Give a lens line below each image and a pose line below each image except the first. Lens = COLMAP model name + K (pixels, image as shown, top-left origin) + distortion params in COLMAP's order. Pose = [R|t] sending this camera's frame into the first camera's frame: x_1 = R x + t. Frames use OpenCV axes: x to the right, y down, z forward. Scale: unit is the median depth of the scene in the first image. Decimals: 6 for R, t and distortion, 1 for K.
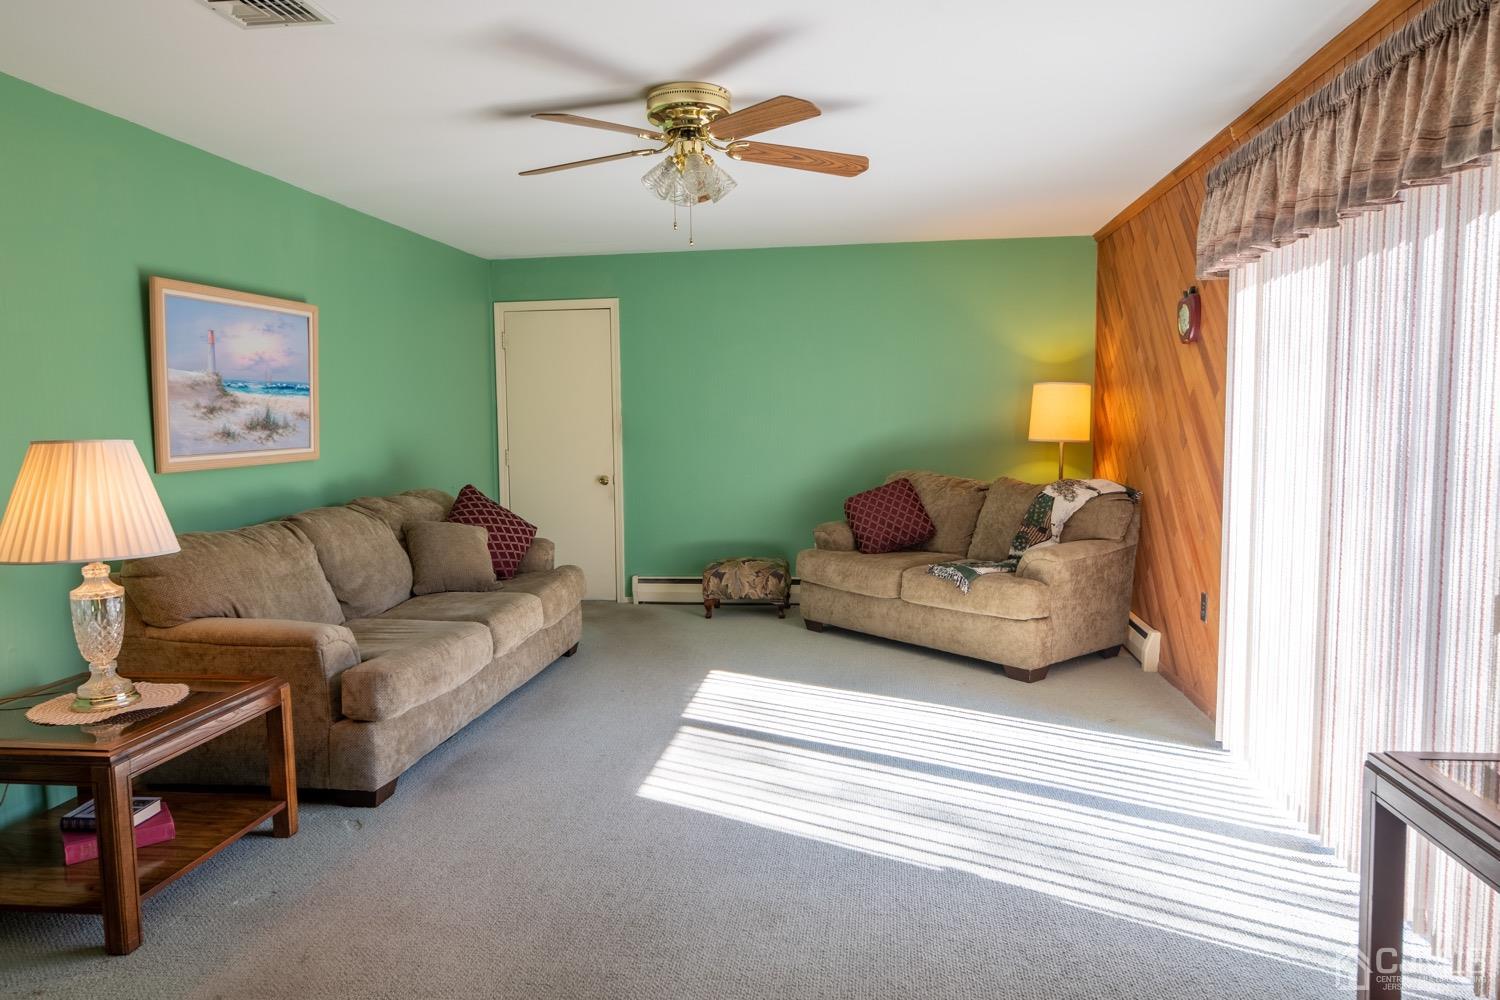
lens RADIAL K [[975.5, 0, 749.5], [0, 975.5, 499.8], [0, 0, 1]] dist [0.011916, -0.001957]
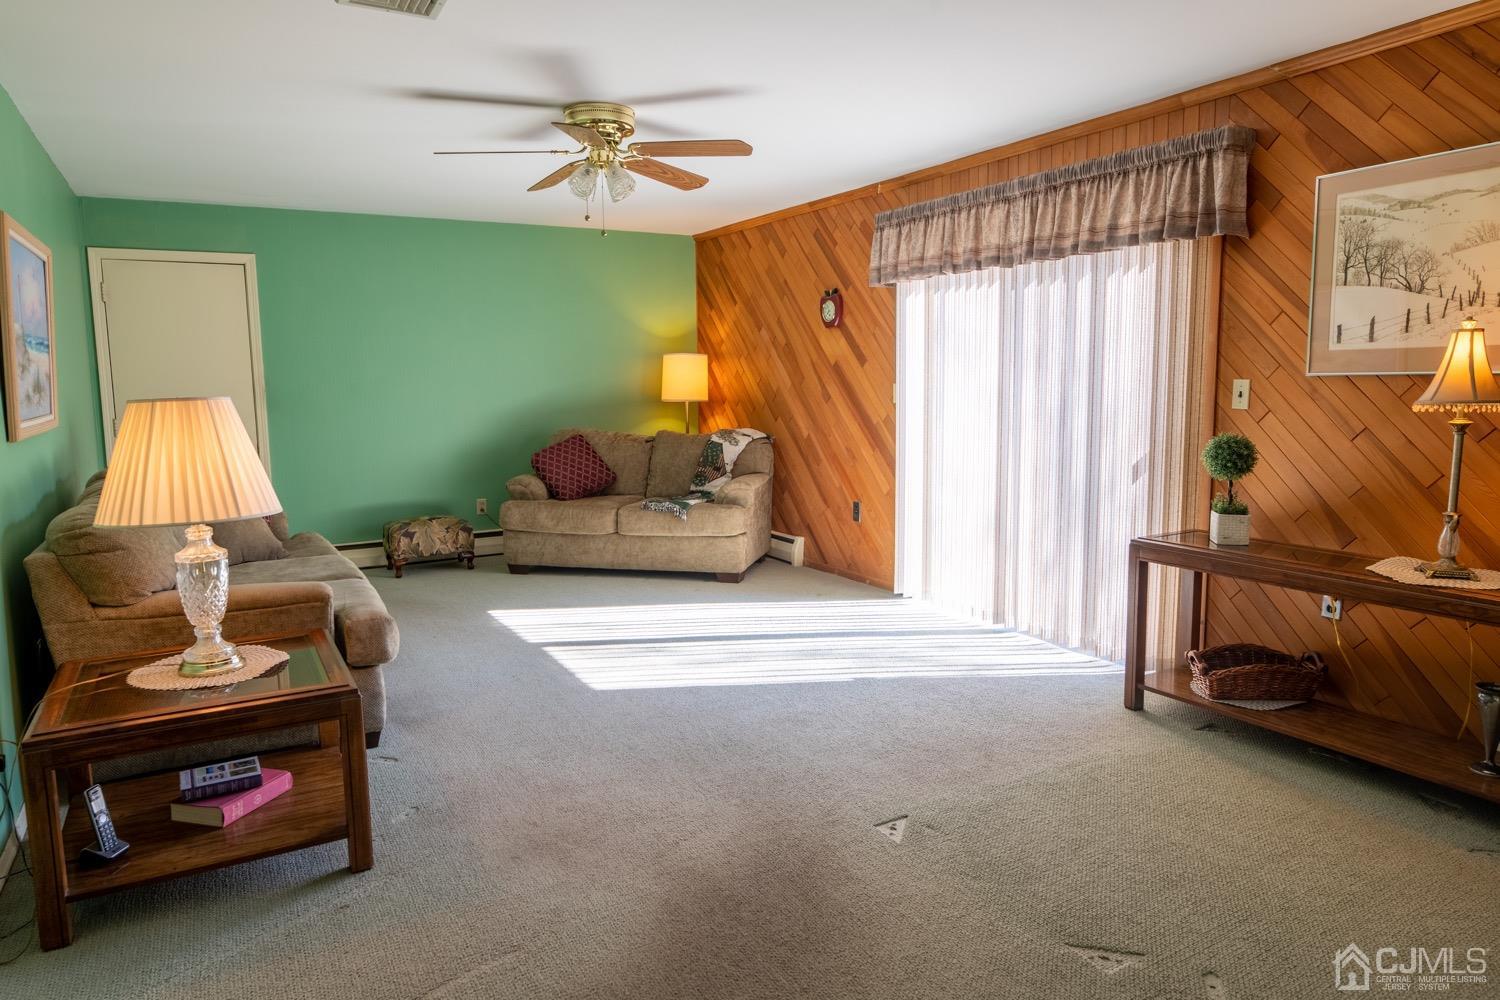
lens RADIAL K [[975.5, 0, 754.0], [0, 975.5, 498.8], [0, 0, 1]] dist [0.011916, -0.001957]
pose [[0.799273, -0.071058, 0.596753, -0.446176], [0.053158, 0.997452, 0.047574, 0.012107], [-0.598613, -0.006303, 0.801014, -0.060509]]
